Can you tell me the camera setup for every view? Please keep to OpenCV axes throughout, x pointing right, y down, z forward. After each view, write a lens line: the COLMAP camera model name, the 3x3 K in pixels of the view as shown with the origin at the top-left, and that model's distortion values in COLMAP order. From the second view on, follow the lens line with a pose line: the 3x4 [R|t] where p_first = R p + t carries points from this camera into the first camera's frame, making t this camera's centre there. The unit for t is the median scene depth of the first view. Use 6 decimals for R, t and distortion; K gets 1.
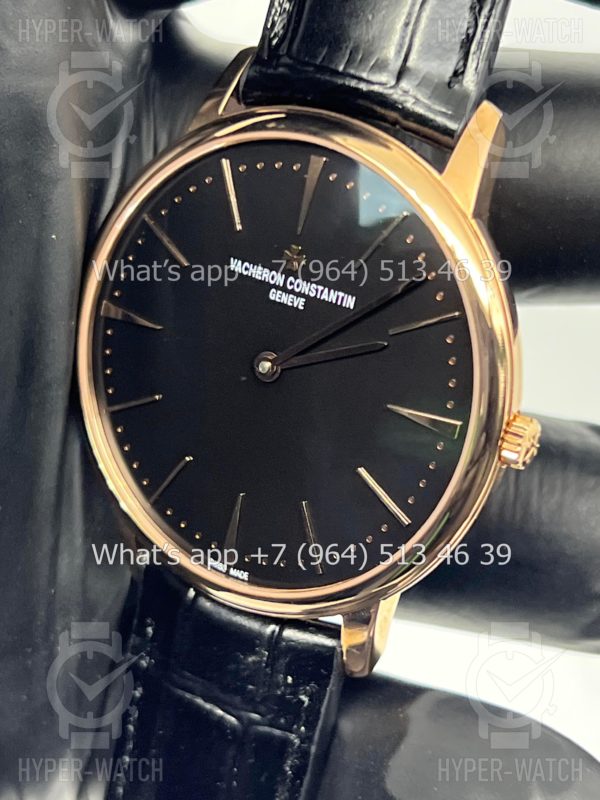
lens RADIAL K [[1805.1, 0, 299.9], [0, 1805.1, 402.4], [0, 0, 1]] dist [0.090103, 0.000000]
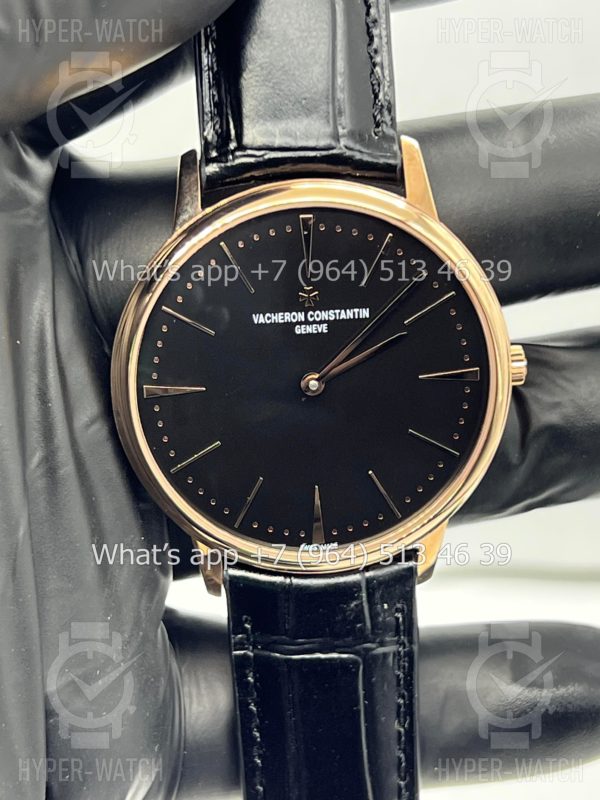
lens RADIAL K [[1805.1, 0, 298.1], [0, 1805.1, 392.4], [0, 0, 1]] dist [0.090103, 0.000000]
pose [[0.788381, -0.361463, 0.497795, -0.666801], [0.341721, 0.930167, 0.134222, -0.190223], [-0.511549, 0.064289, 0.856846, -0.087086]]
